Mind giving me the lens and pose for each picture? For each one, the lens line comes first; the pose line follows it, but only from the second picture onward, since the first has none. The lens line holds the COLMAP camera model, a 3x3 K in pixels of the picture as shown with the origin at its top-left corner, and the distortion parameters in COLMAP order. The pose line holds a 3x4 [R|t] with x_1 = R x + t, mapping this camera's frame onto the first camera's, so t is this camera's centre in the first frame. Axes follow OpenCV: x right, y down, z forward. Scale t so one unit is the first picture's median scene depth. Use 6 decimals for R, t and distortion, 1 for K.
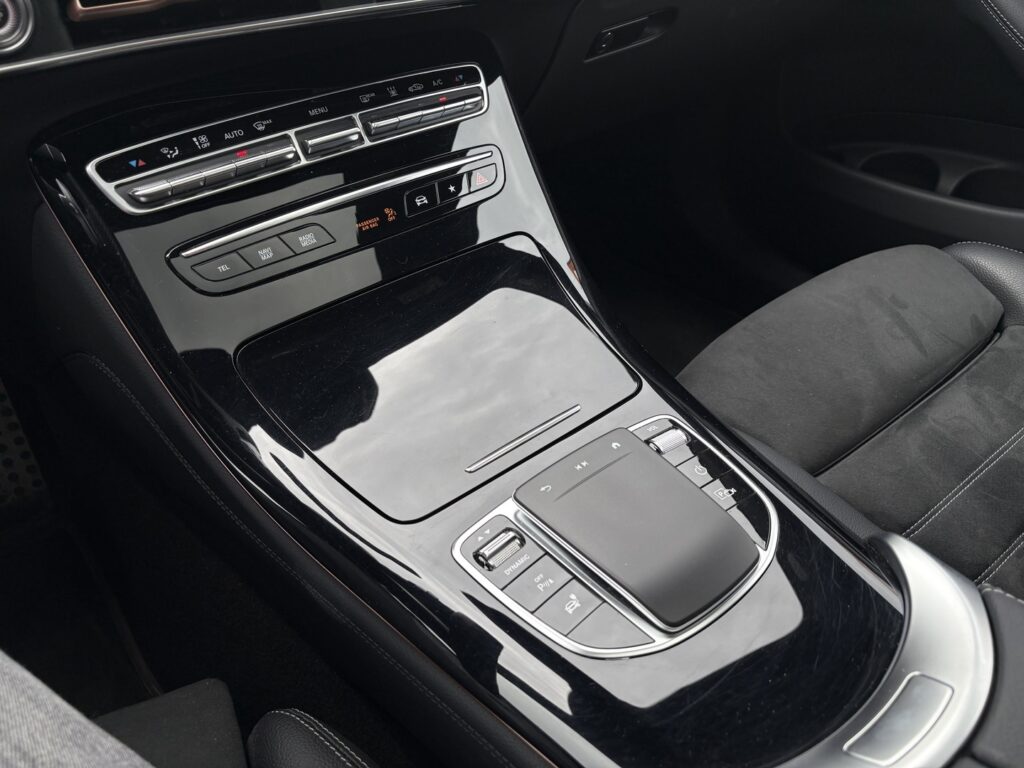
lens RADIAL K [[835.9, 0, 512.0], [0, 835.9, 384.0], [0, 0, 1]] dist [-0.004516, 0.047140]
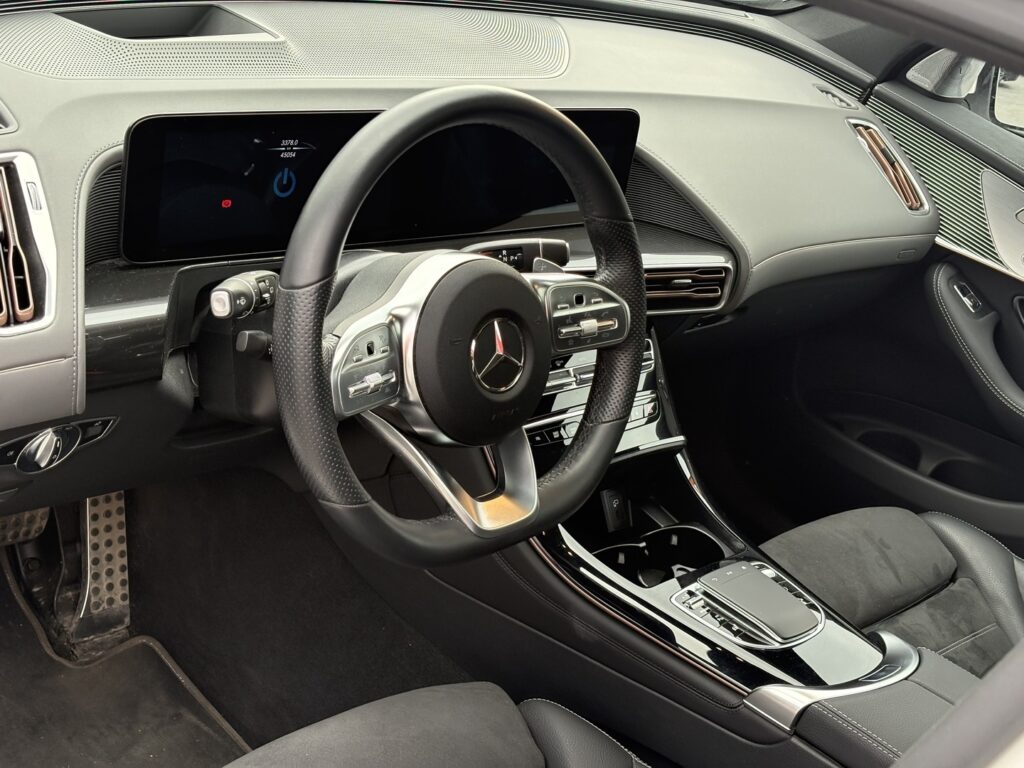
lens RADIAL K [[1549.2, 0, 514.7], [0, 1549.2, 332.9], [0, 0, 1]] dist [0.271362, -0.950930]
pose [[0.965488, 0.184852, 0.183473, -0.848353], [-0.132493, 0.955089, -0.265049, 0.433231], [-0.224228, 0.231593, 0.946619, -1.777718]]
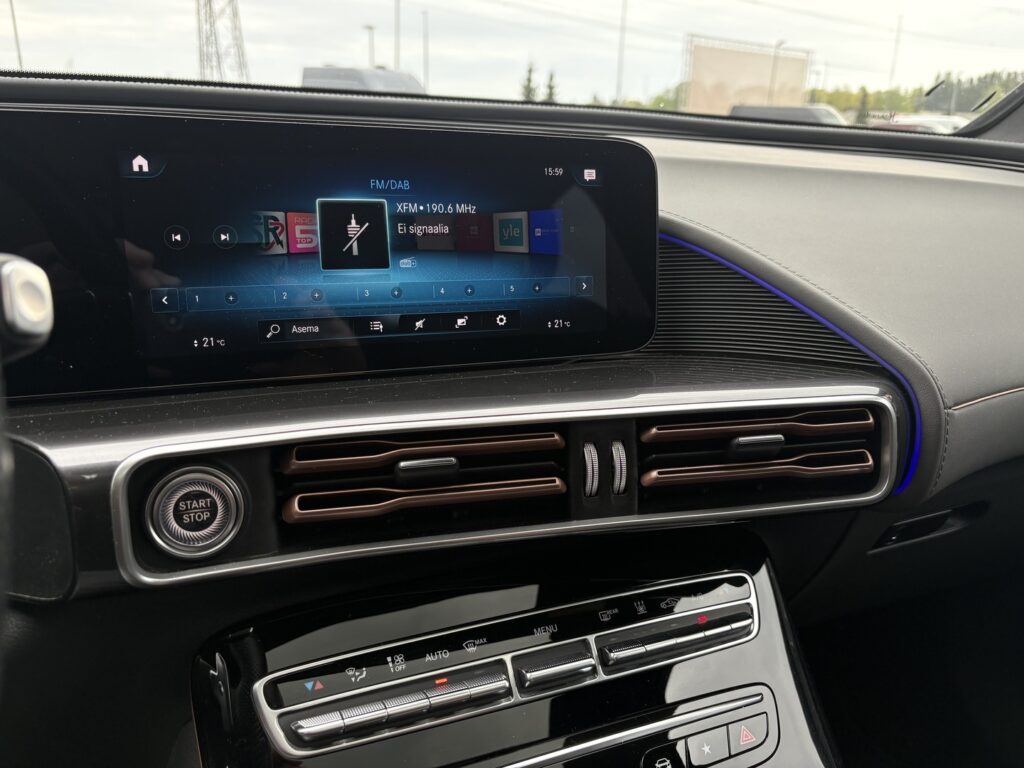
lens RADIAL K [[835.9, 0, 512.0], [0, 835.9, 384.0], [0, 0, 1]] dist [-0.004516, 0.047140]
pose [[0.963745, 0.069939, -0.257496, -0.065920], [-0.173097, 0.898289, -0.403874, -0.184738], [0.203059, 0.433803, 0.877828, 0.174882]]
